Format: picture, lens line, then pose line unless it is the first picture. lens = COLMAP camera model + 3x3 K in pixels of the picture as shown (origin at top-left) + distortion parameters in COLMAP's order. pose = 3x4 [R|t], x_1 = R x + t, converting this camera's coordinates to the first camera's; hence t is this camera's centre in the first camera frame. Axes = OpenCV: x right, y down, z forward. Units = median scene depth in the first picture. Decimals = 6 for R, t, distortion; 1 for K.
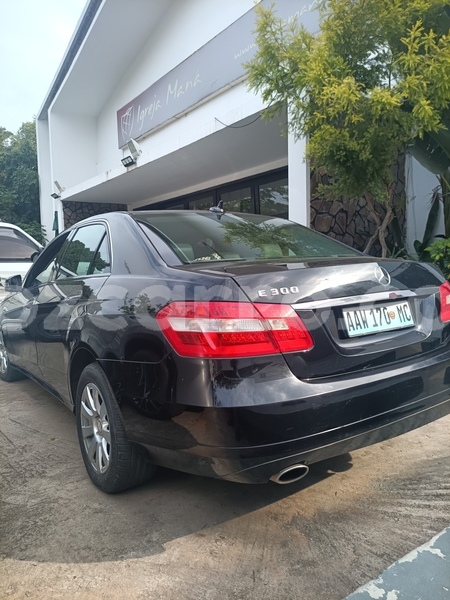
lens RADIAL K [[453.2, 0, 225.0], [0, 453.2, 300.0], [0, 0, 1]] dist [0.026993, 0.000551]
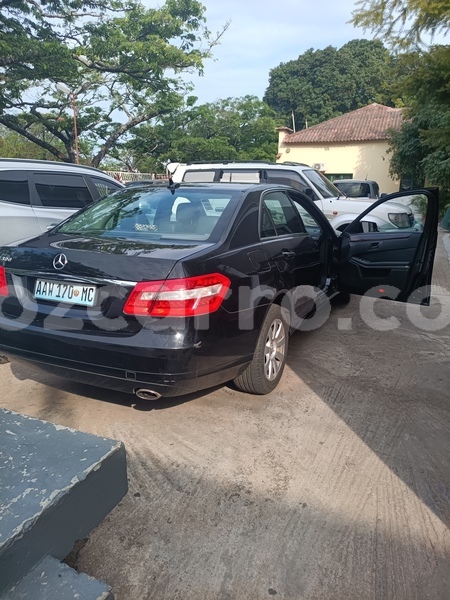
lens RADIAL K [[435.1, 0, 196.3], [0, 435.1, 299.5], [0, 0, 1]] dist [0.061114, -0.068446]
pose [[0.466328, 0.250931, -0.848276, 1.471683], [-0.086993, 0.967285, 0.238312, -0.255029], [0.880324, -0.037338, 0.472901, 0.663615]]
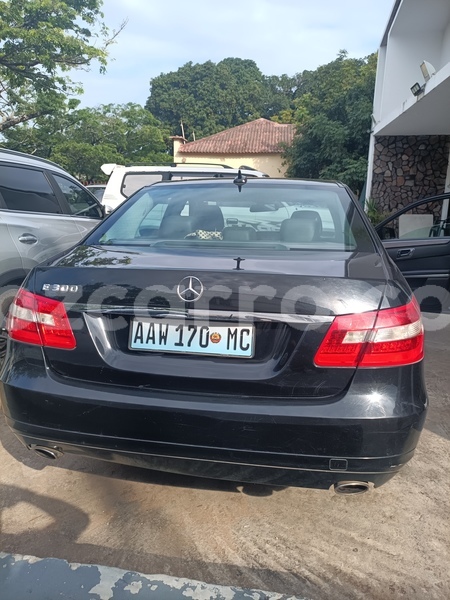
lens RADIAL K [[451.8, 0, 206.3], [0, 451.8, 298.0], [0, 0, 1]] dist [0.022323, -0.003599]
pose [[0.693560, 0.192683, -0.694153, 0.839035], [-0.090883, 0.979271, 0.181021, -0.167972], [0.714643, -0.062462, 0.696694, 0.402309]]
